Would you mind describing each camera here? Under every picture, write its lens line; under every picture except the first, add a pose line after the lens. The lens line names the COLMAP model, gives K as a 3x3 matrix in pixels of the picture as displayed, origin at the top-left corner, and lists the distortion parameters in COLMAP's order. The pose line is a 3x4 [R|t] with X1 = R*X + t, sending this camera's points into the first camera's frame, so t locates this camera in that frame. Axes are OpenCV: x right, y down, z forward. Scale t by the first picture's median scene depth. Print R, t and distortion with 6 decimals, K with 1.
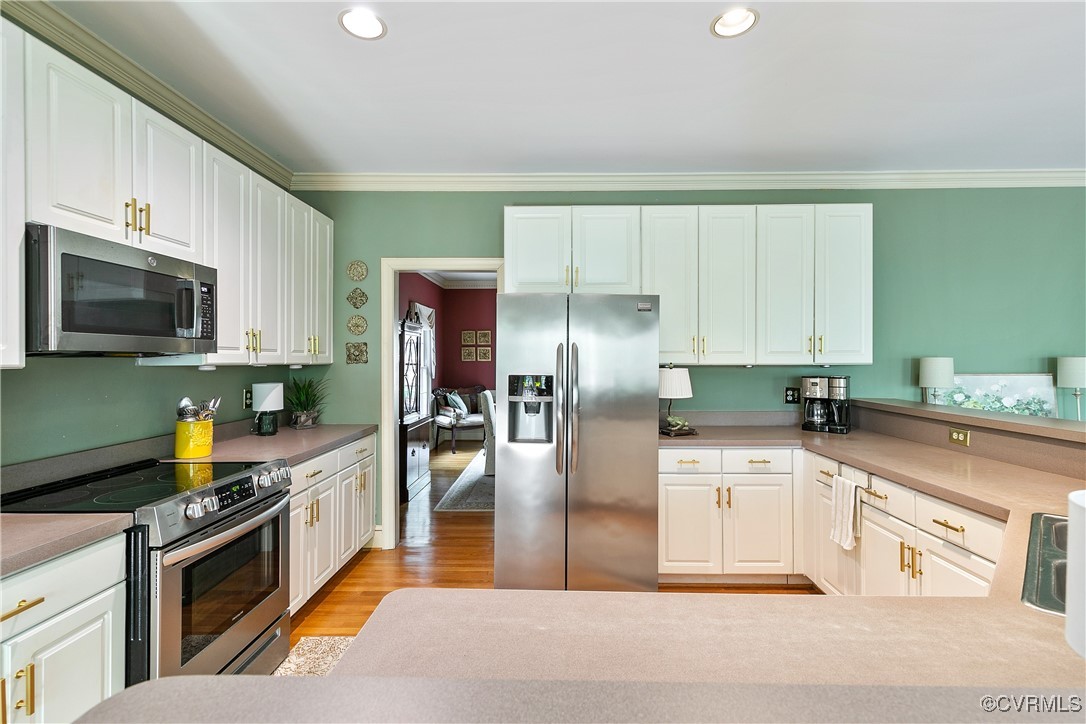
lens RADIAL K [[493.1, 0, 551.7], [0, 493.1, 363.1], [0, 0, 1]] dist [0.011053, -0.001390]
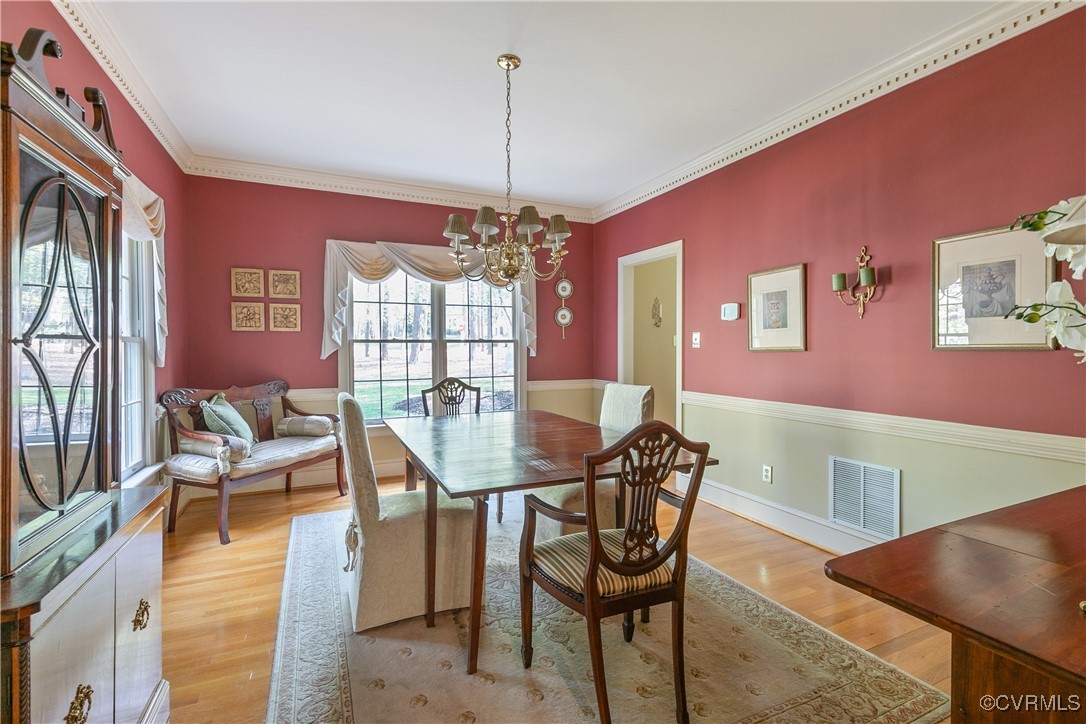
lens RADIAL K [[493.1, 0, 549.4], [0, 493.1, 357.2], [0, 0, 1]] dist [0.011053, -0.001390]
pose [[0.900311, -0.011347, 0.435099, -0.127280], [0.007990, 0.999923, 0.009546, 0.021536], [-0.435173, -0.005118, 0.900332, 0.482102]]
